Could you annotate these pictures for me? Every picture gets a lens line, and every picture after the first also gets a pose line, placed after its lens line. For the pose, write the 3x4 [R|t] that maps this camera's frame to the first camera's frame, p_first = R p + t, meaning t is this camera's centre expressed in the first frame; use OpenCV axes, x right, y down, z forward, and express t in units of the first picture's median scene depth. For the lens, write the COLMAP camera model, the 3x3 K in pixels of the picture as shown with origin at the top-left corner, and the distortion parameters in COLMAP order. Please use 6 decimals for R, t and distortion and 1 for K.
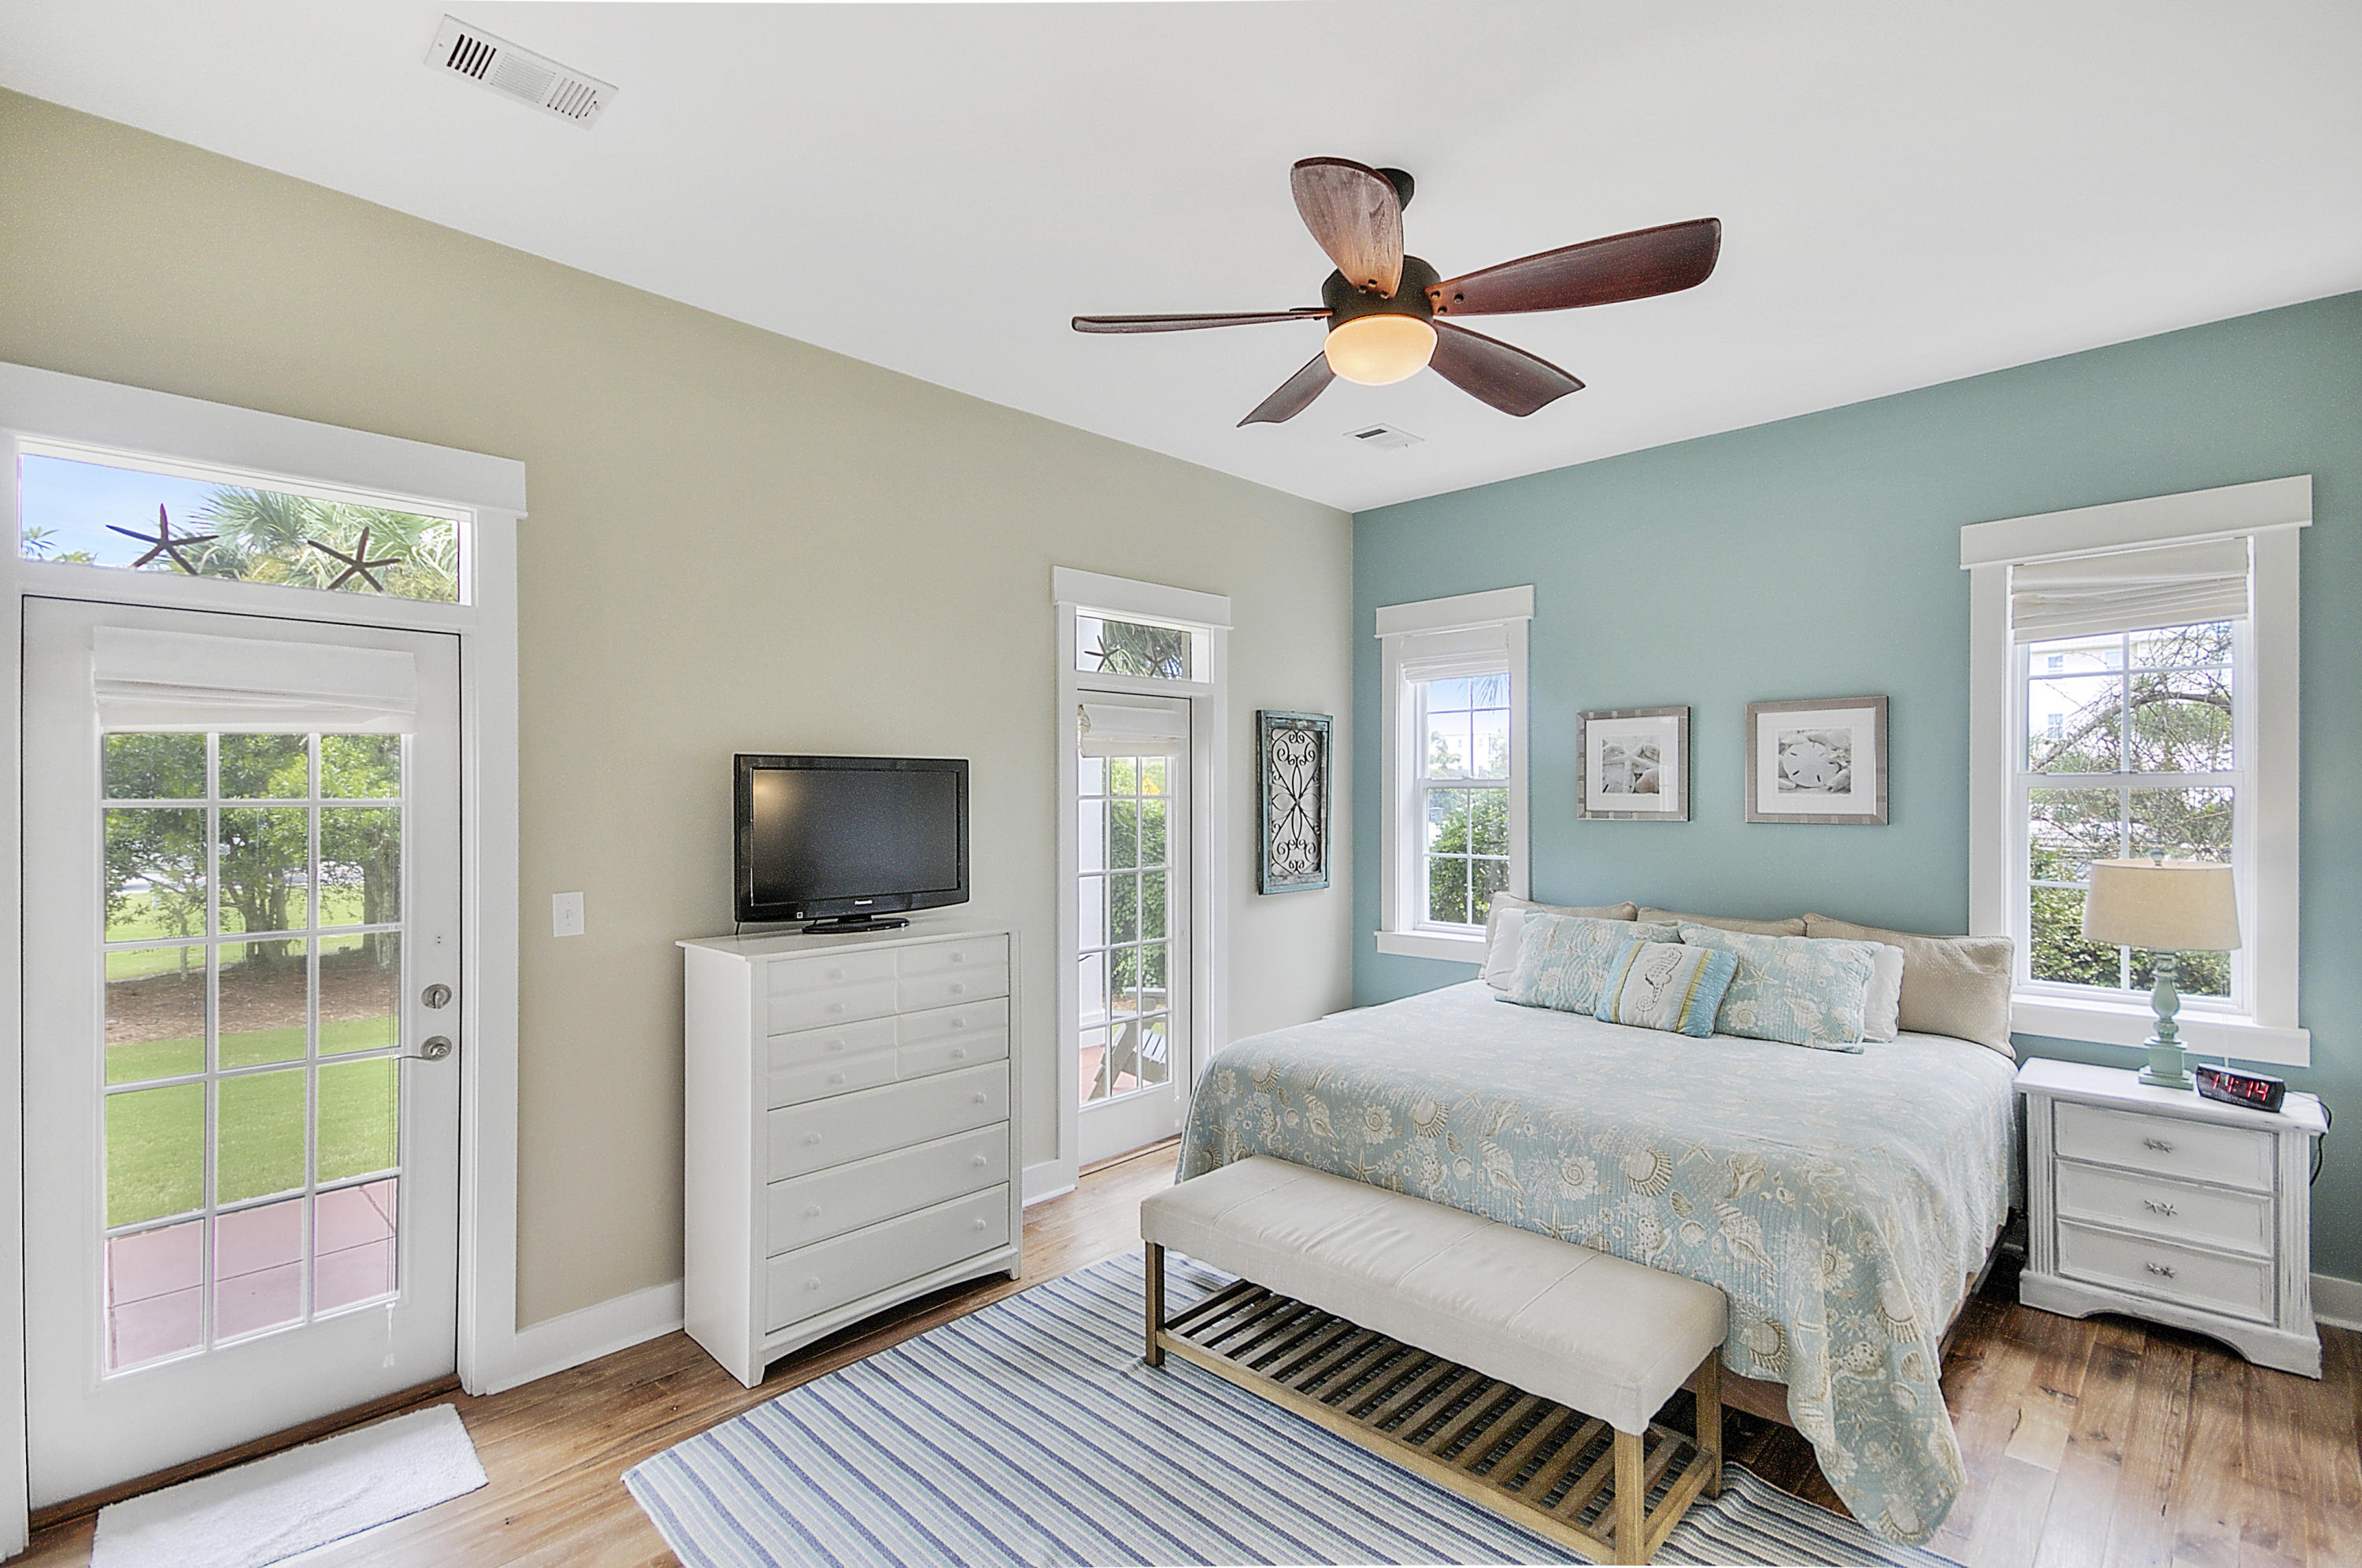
lens RADIAL K [[1096.4, 0, 1174.6], [0, 1096.4, 794.6], [0, 0, 1]] dist [0.014107, -0.005005]
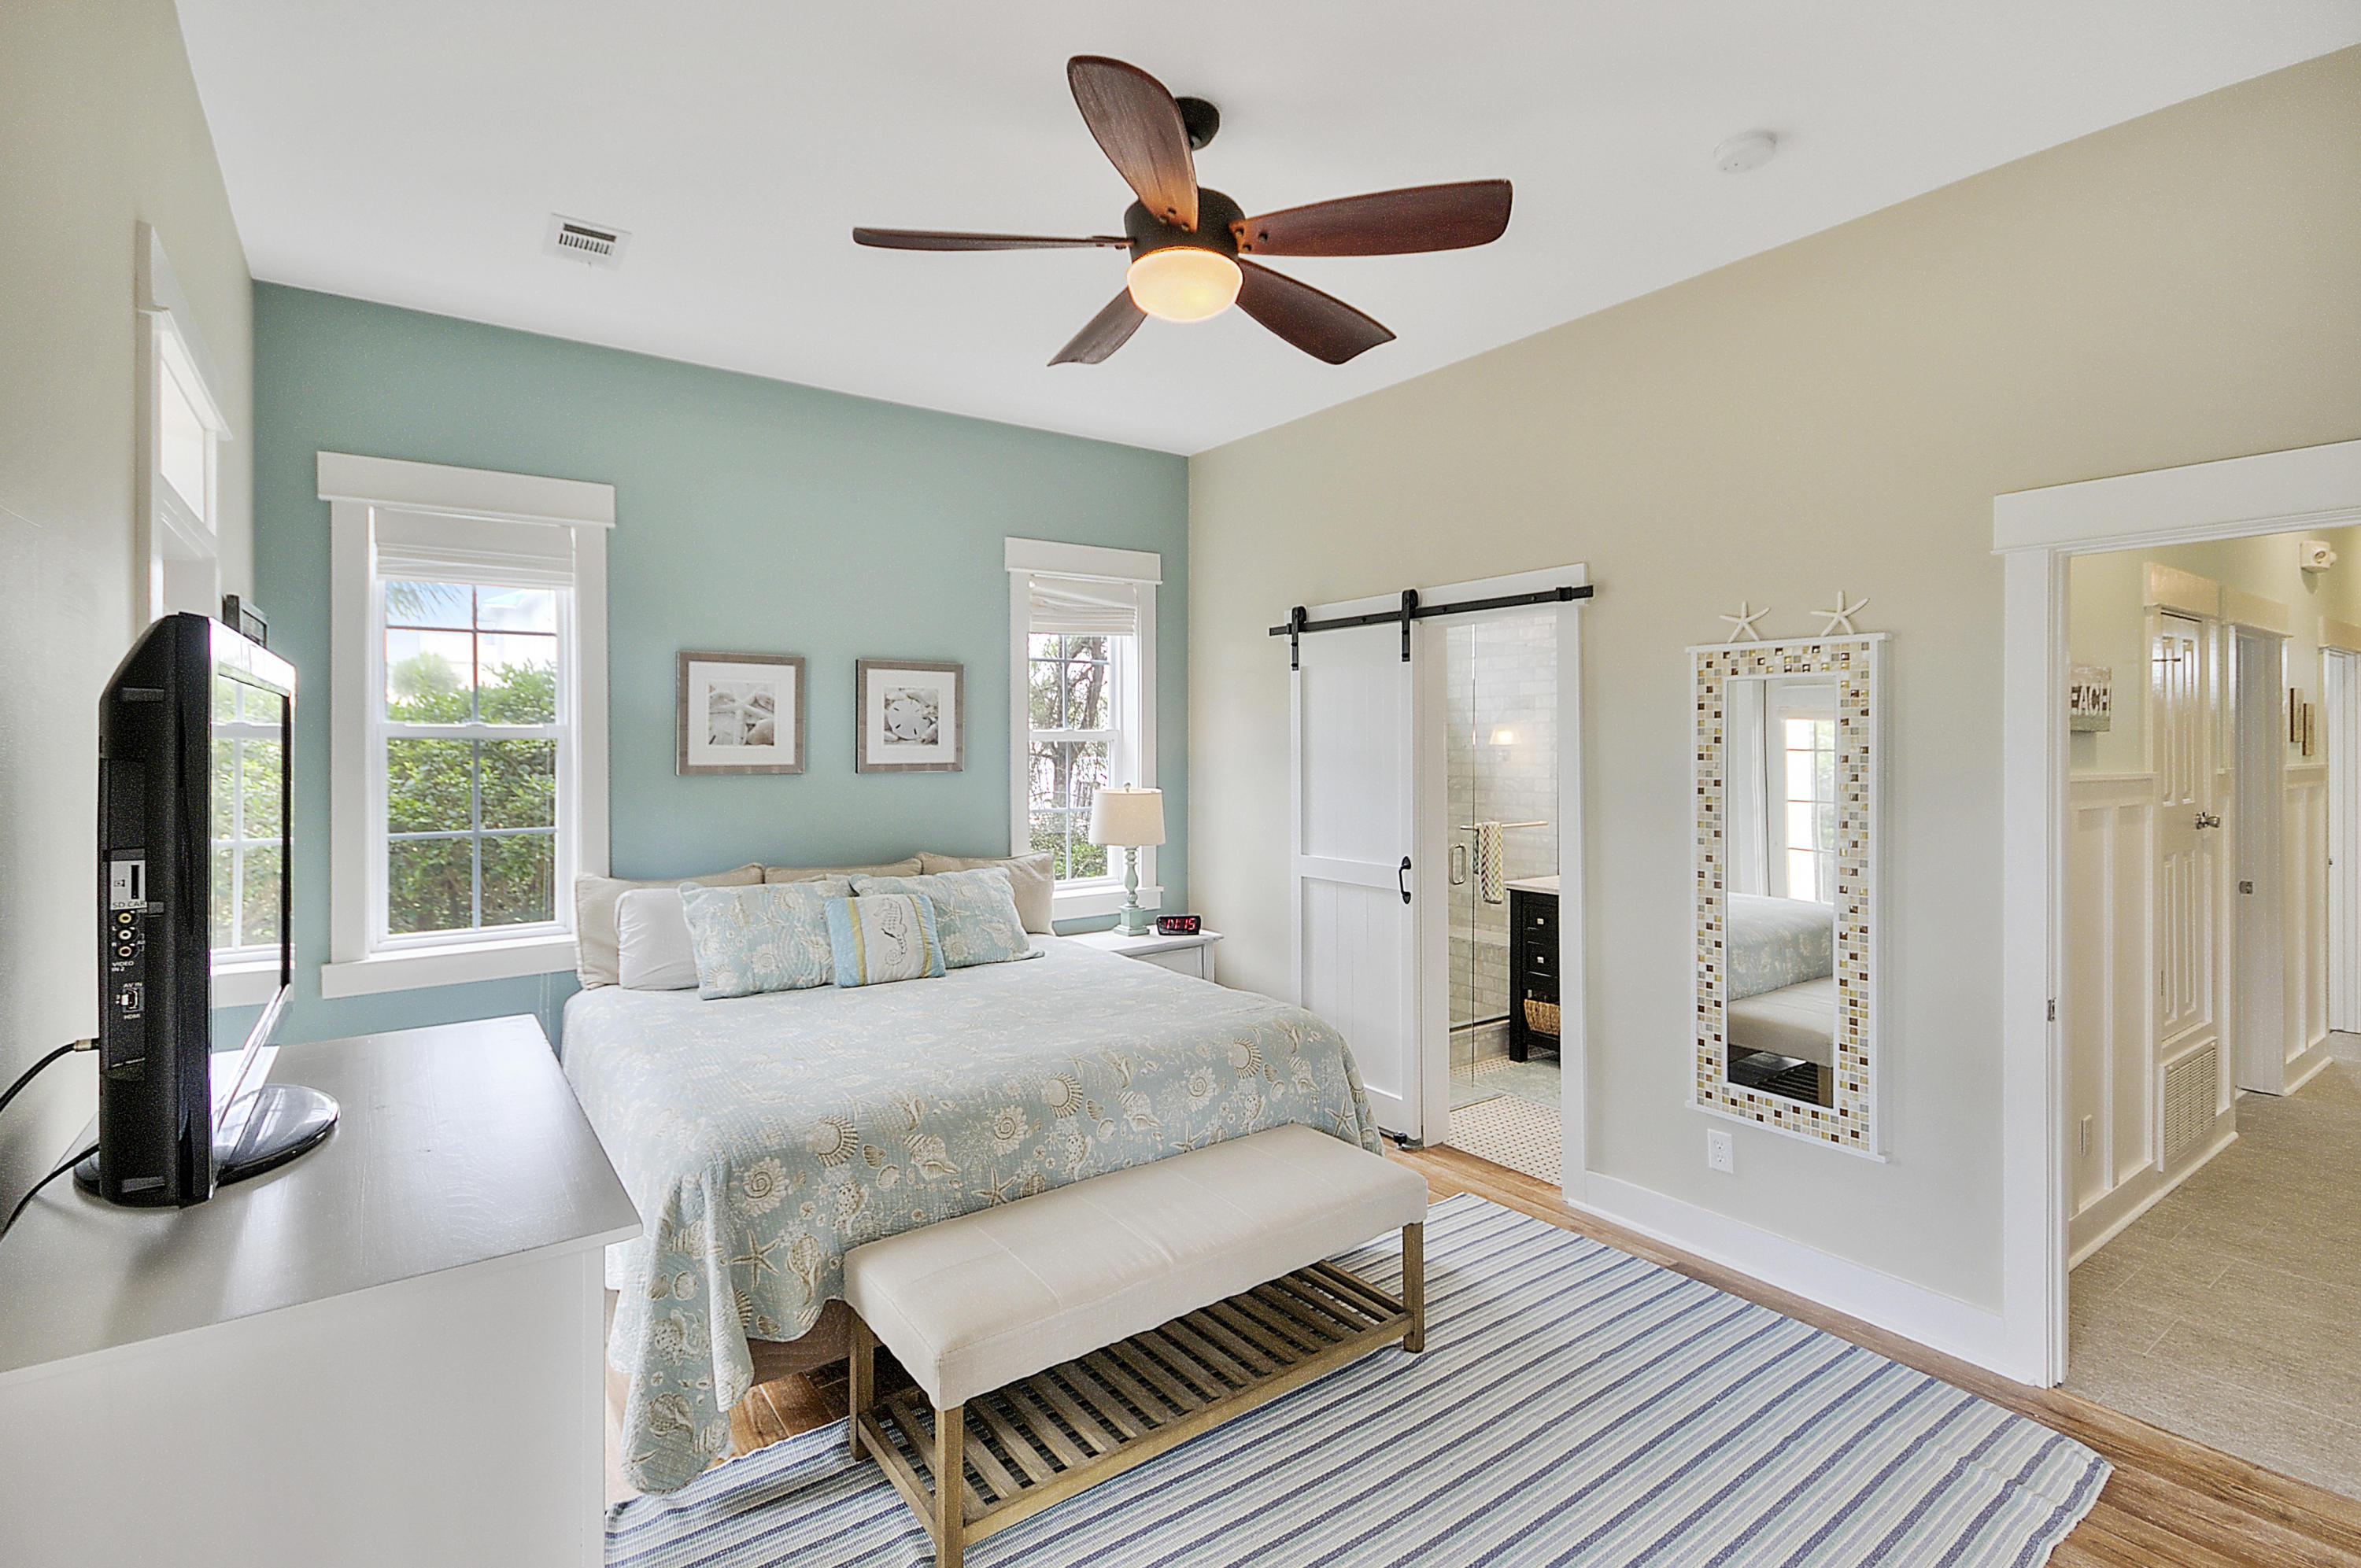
lens RADIAL K [[1095.9, 0, 1230.6], [0, 1095.9, 730.6], [0, 0, 1]] dist [0.014107, -0.005005]
pose [[0.153407, 0.013114, 0.988076, -0.470235], [0.002483, 0.999904, -0.013656, 0.000078], [-0.988160, 0.004548, 0.153360, 0.508362]]
